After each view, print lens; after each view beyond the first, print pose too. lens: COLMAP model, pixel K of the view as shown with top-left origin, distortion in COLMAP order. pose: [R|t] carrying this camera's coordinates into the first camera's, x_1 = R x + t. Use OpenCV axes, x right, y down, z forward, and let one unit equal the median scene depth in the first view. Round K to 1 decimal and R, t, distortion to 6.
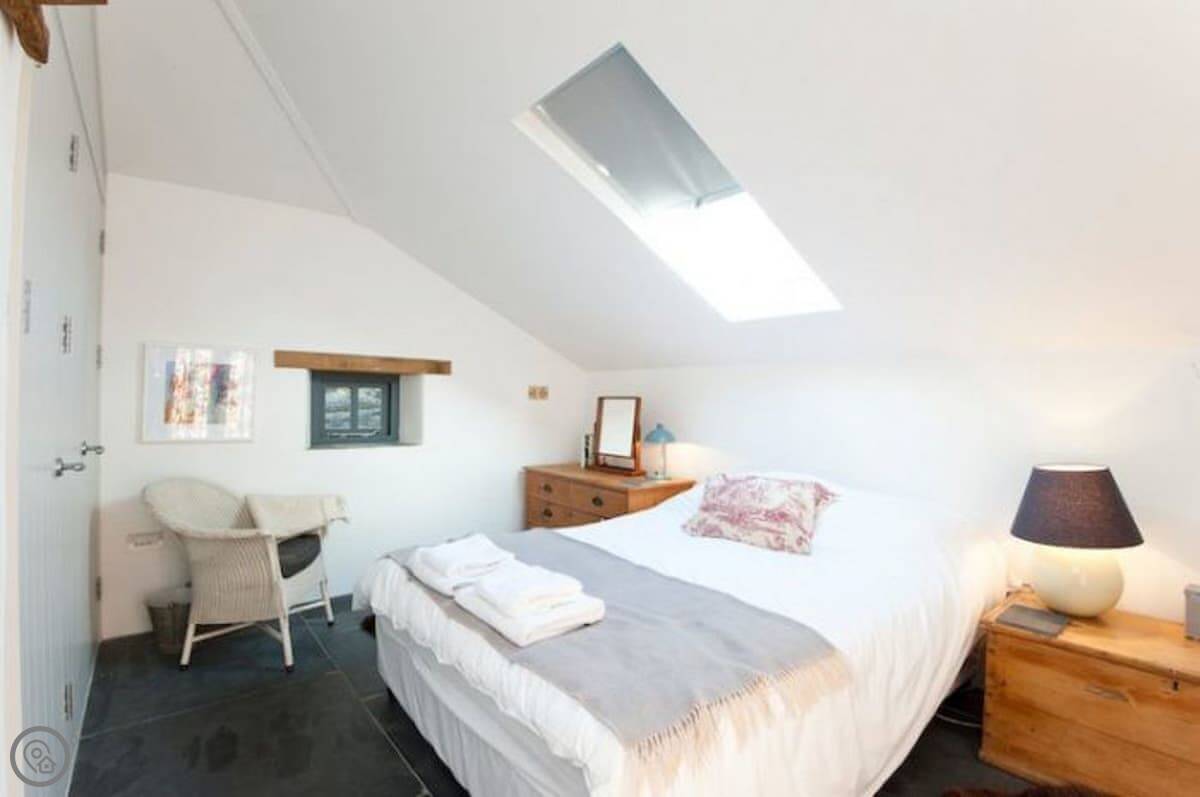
lens RADIAL K [[556.2, 0, 600.0], [0, 556.2, 398.5], [0, 0, 1]] dist [-0.000913, -0.024356]
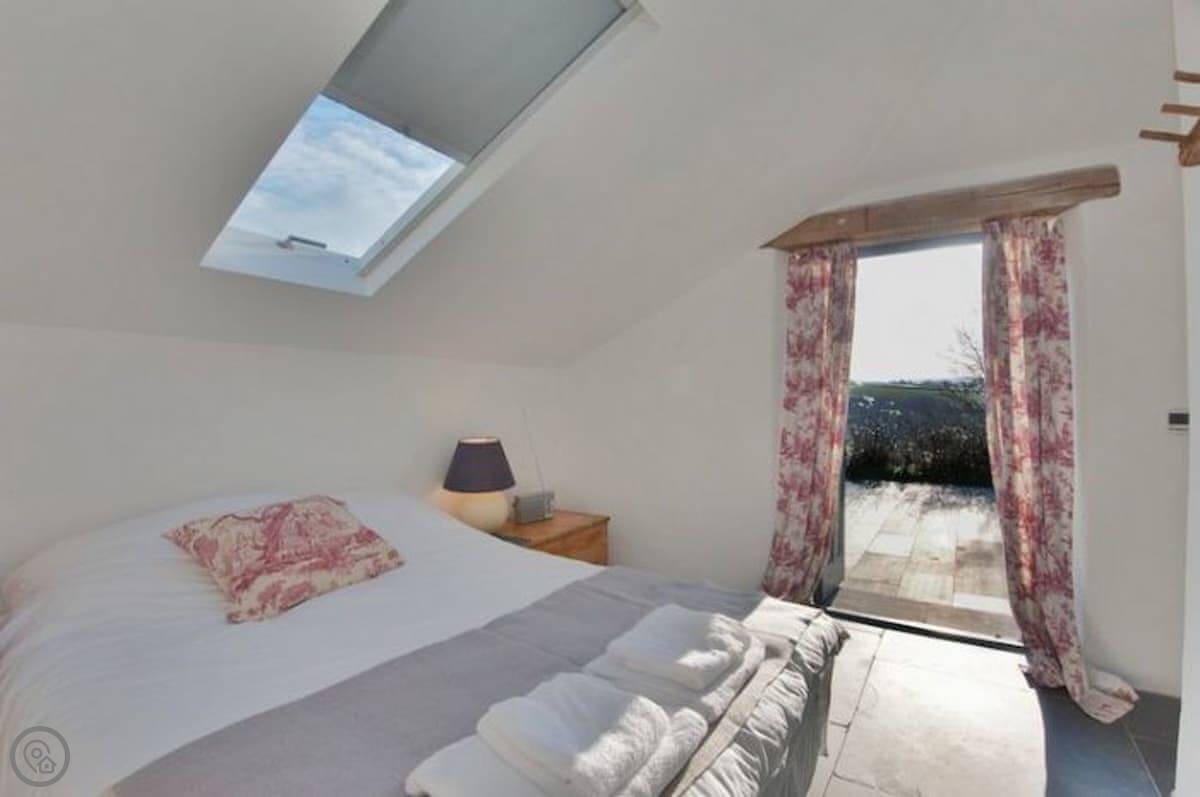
lens RADIAL K [[539.1, 0, 604.5], [0, 539.1, 392.7], [0, 0, 1]] dist [0.001530, -0.021060]
pose [[-0.314509, 0.007726, 0.949223, -0.409134], [-0.013047, 0.999837, -0.012461, 0.002765], [-0.949165, -0.016304, -0.314357, 0.683967]]
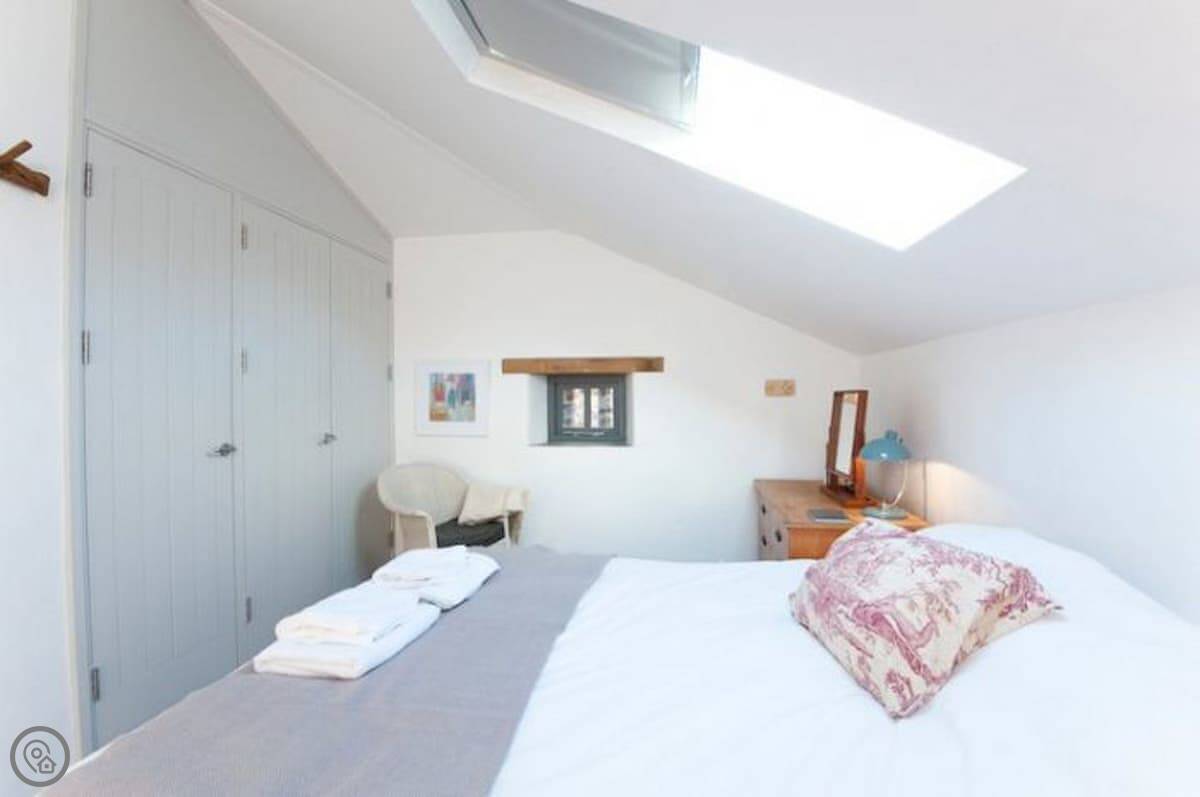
lens RADIAL K [[556.2, 0, 600.0], [0, 556.2, 398.5], [0, 0, 1]] dist [-0.000913, -0.024356]
pose [[0.669557, -0.016824, -0.742570, 0.397340], [0.018720, 0.999808, -0.005773, 0.005814], [0.742524, -0.010035, 0.669744, 0.354122]]
